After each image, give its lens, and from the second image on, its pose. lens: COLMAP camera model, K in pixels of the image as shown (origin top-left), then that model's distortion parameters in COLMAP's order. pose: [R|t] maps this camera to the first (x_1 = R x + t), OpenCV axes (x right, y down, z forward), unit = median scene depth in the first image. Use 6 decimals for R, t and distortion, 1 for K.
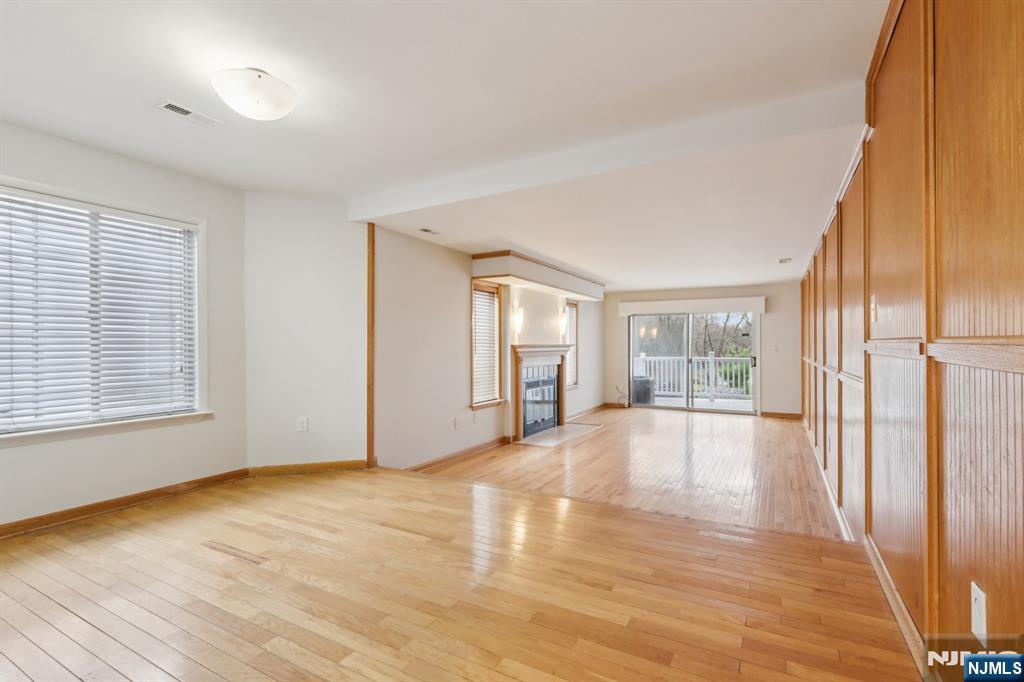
lens RADIAL K [[469.7, 0, 510.9], [0, 469.7, 345.1], [0, 0, 1]] dist [0.002200, -0.000529]
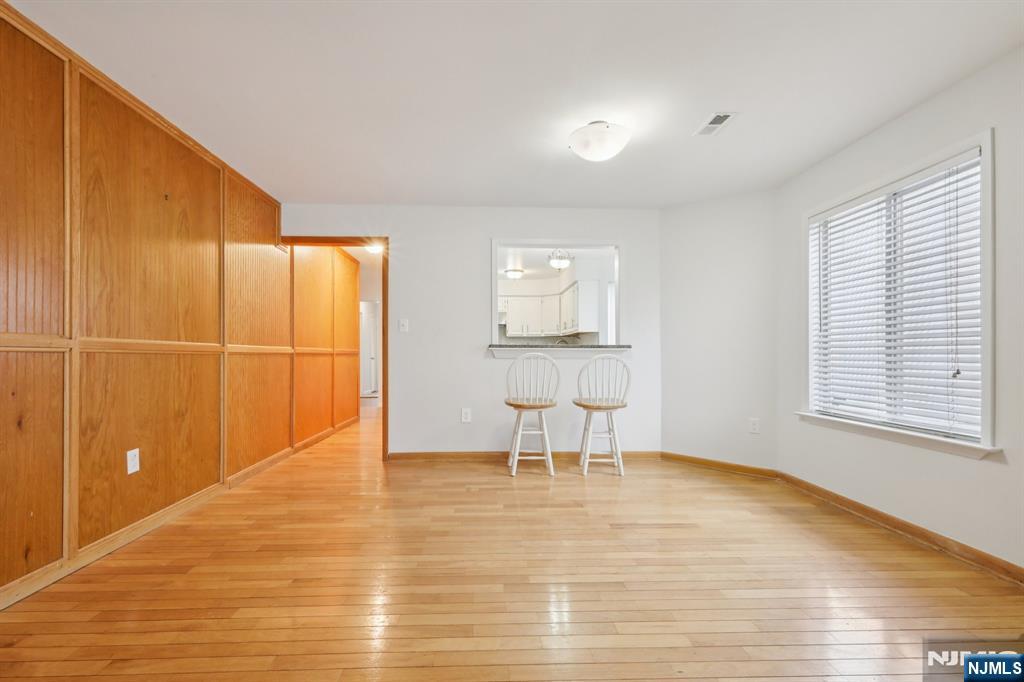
lens RADIAL K [[469.7, 0, 503.2], [0, 469.7, 346.0], [0, 0, 1]] dist [0.002200, -0.000529]
pose [[-0.855449, -0.003924, -0.517872, 0.095335], [0.005688, 0.999840, -0.016970, 0.009398], [0.517856, -0.017463, -0.855289, 0.567858]]
